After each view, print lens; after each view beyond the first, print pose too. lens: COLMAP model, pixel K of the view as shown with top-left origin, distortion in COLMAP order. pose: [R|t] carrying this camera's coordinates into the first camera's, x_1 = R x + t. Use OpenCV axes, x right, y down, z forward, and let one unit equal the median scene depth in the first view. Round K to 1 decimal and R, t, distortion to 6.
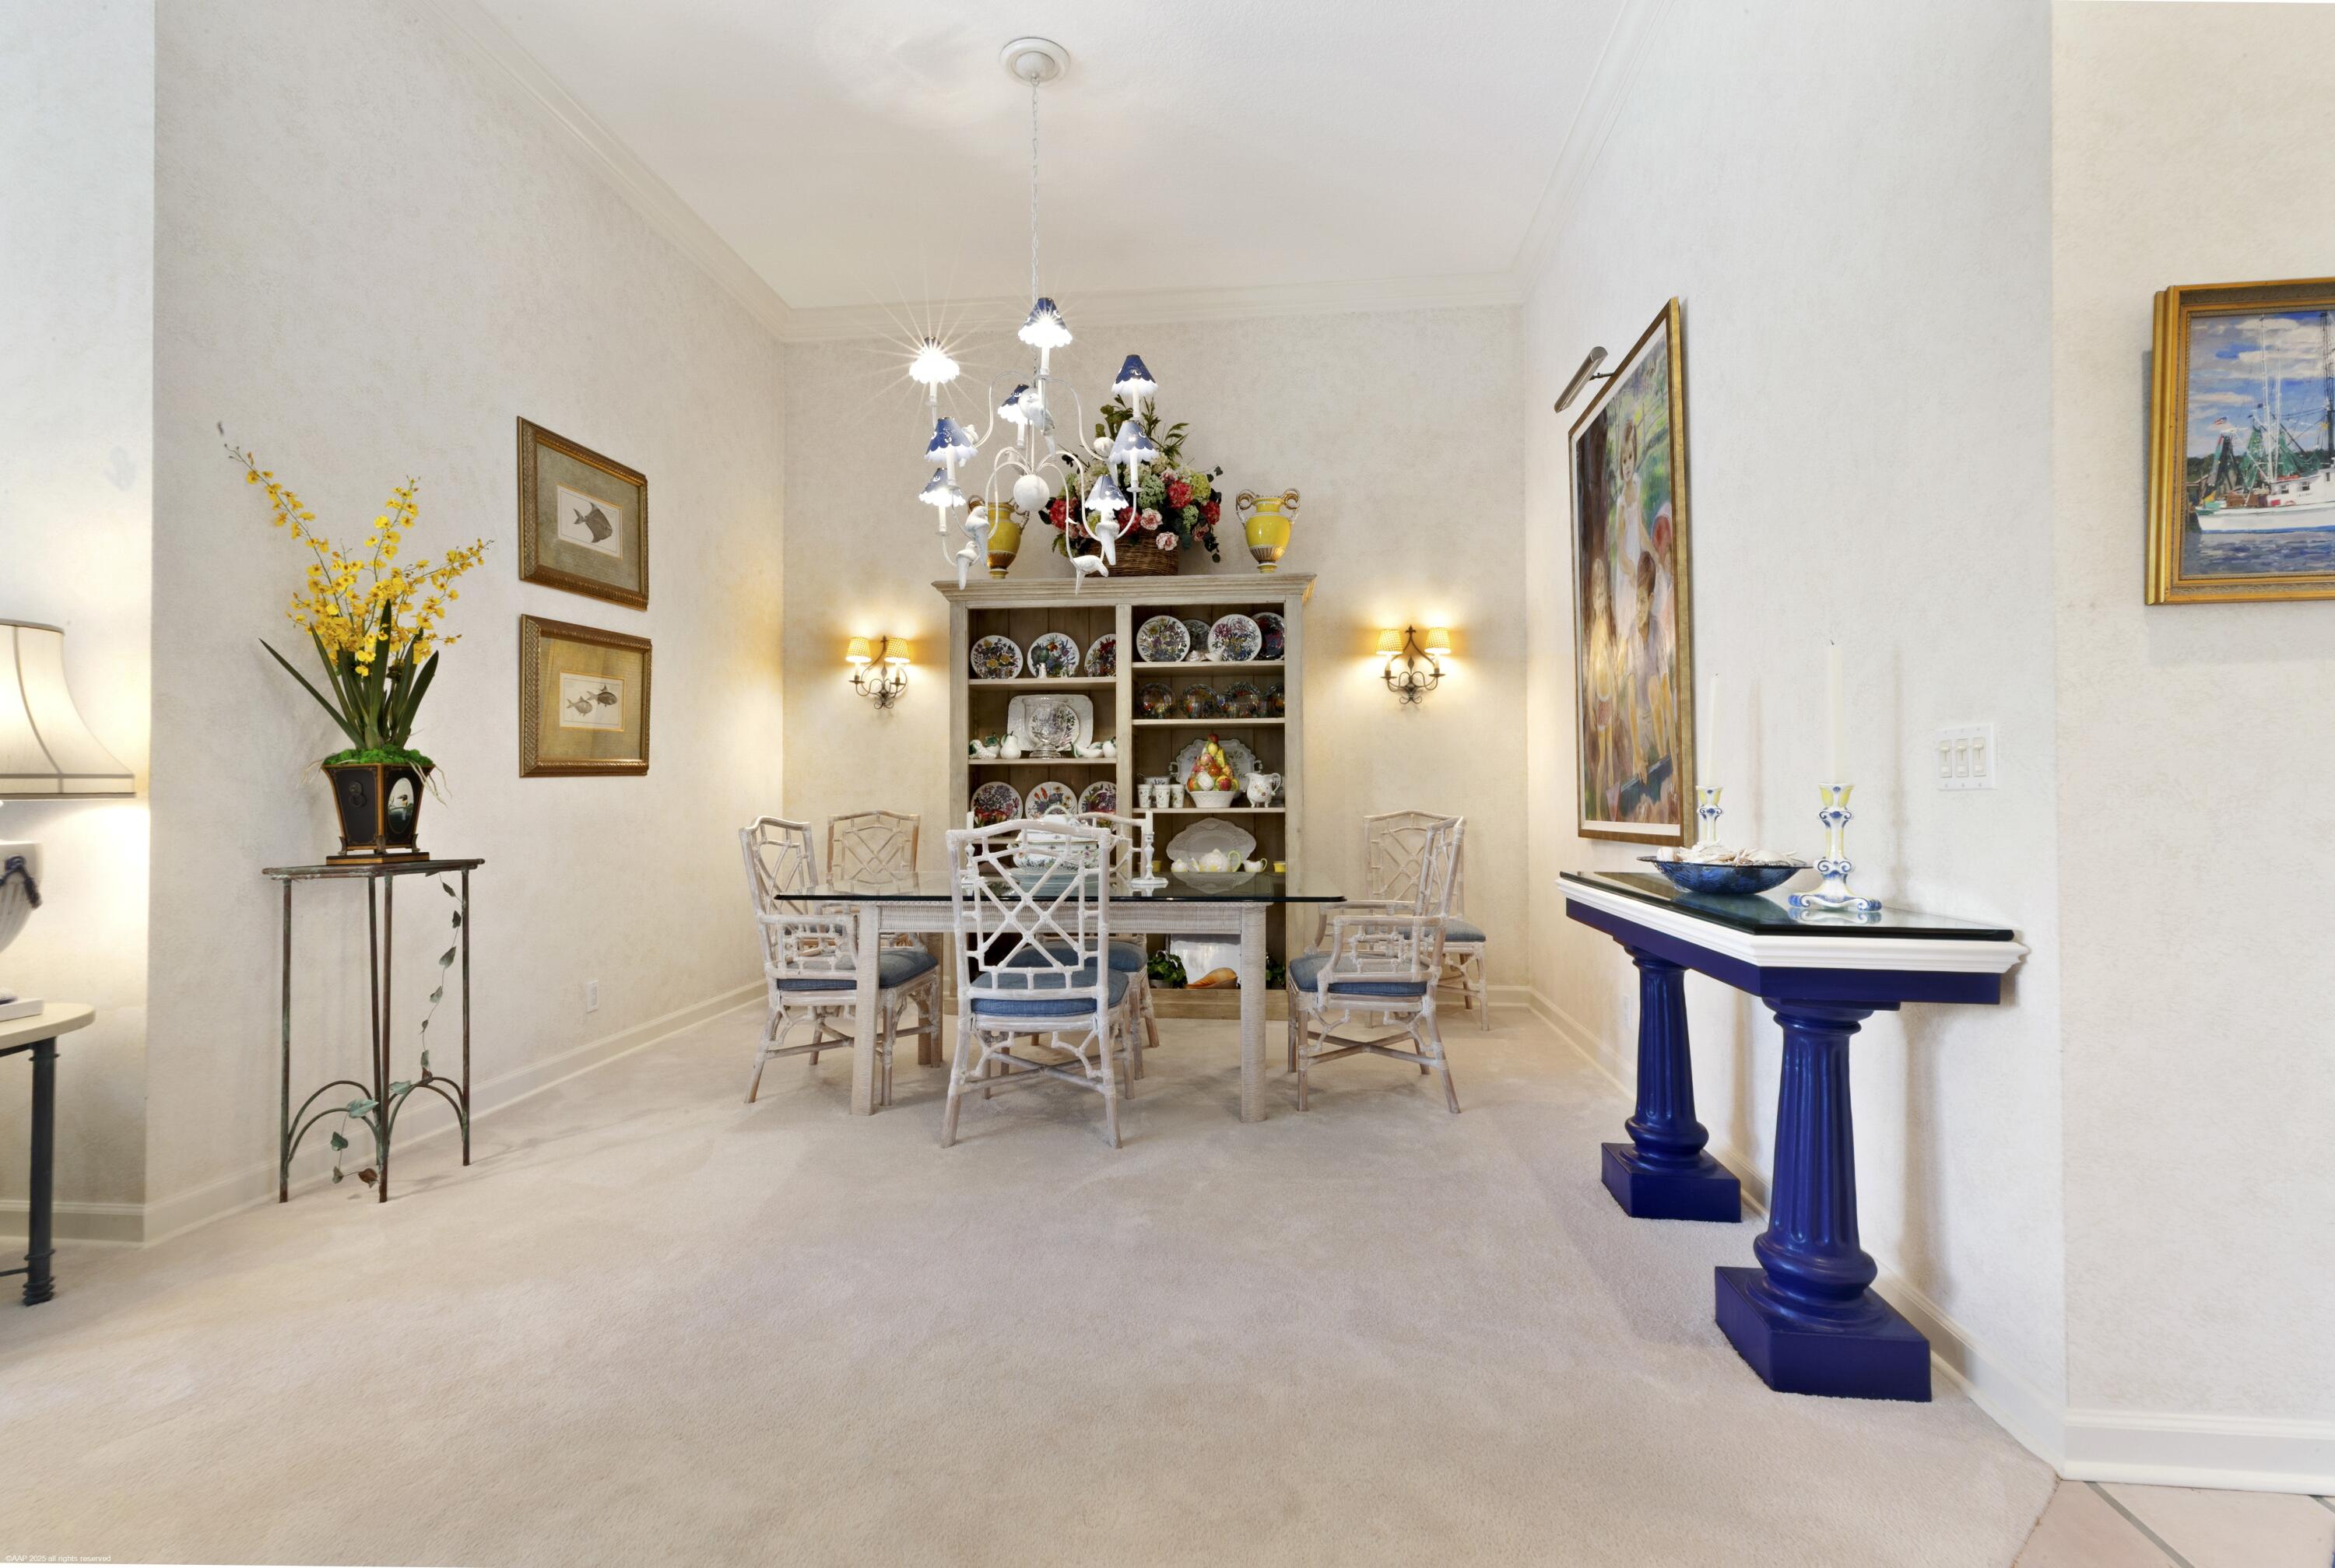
lens RADIAL K [[1056.5, 0, 1168.5], [0, 1056.5, 787.7], [0, 0, 1]] dist [0.007747, 0.000260]
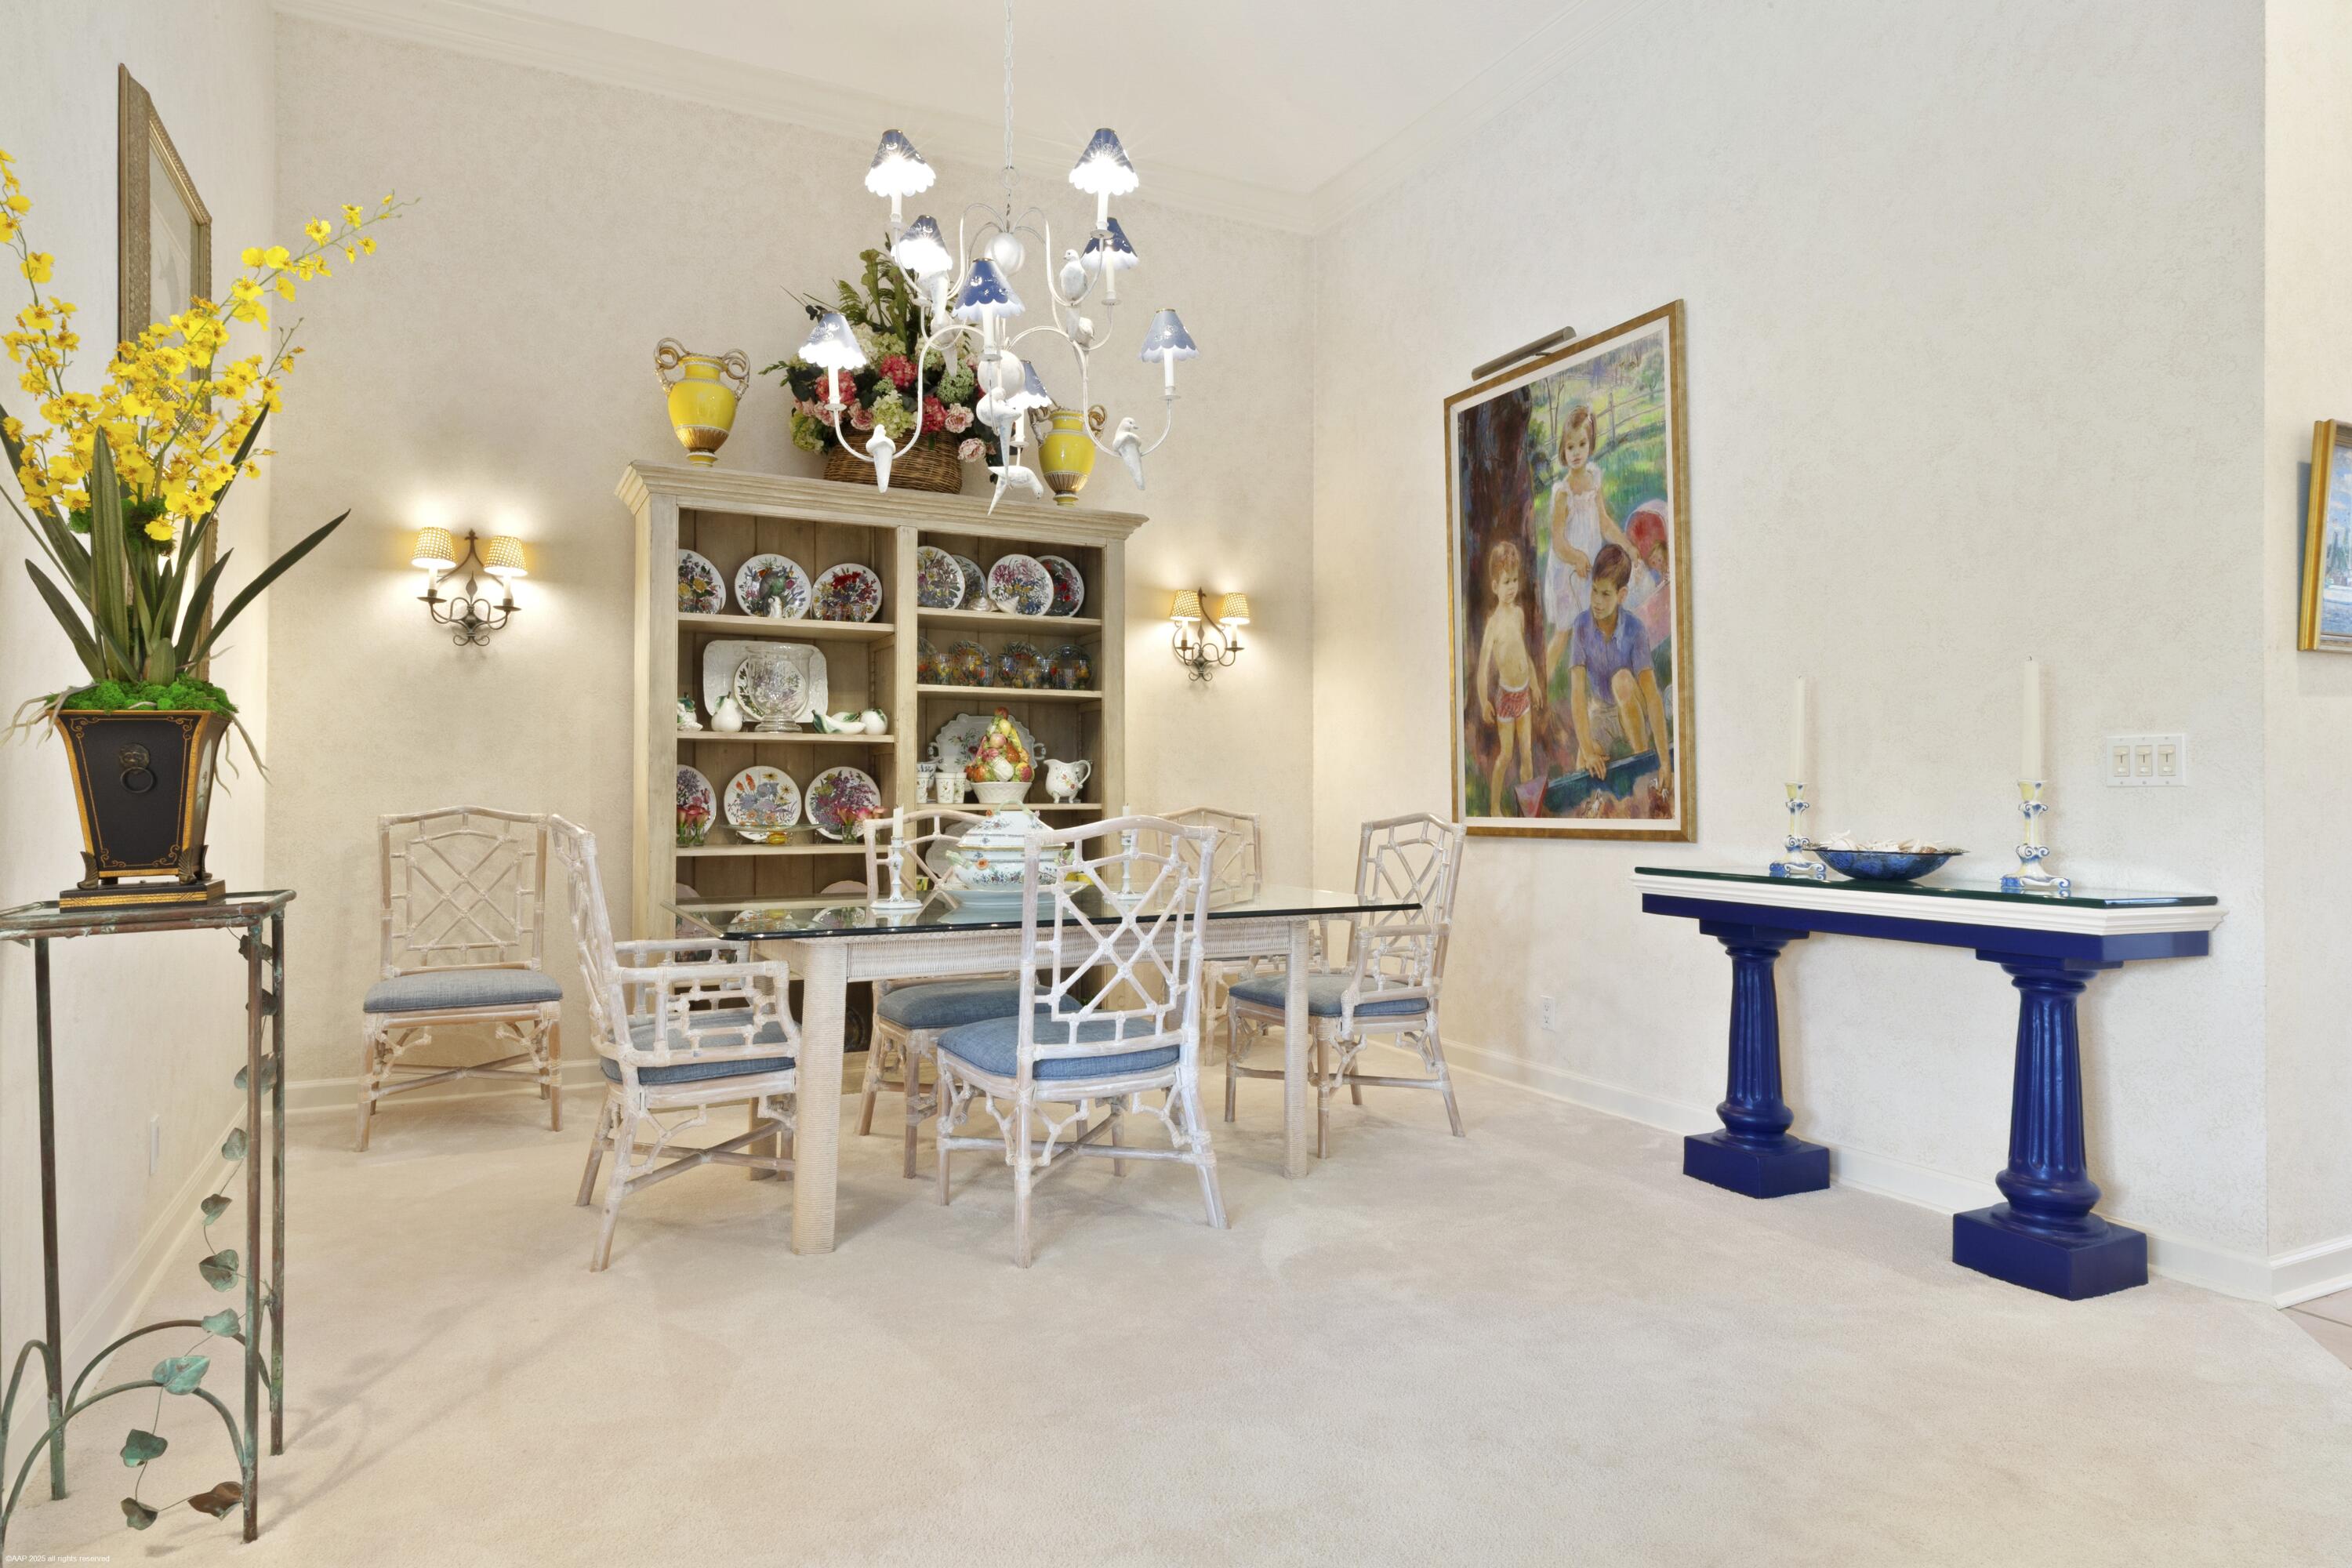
lens RADIAL K [[1366.4, 0, 1178.7], [0, 1366.4, 785.4], [0, 0, 1]] dist [0.013564, 0.000773]
pose [[0.842620, 0.009469, 0.538426, -0.611277], [-0.010813, 0.999941, -0.000663, 0.007877], [-0.538400, -0.005264, 0.842673, 0.146019]]
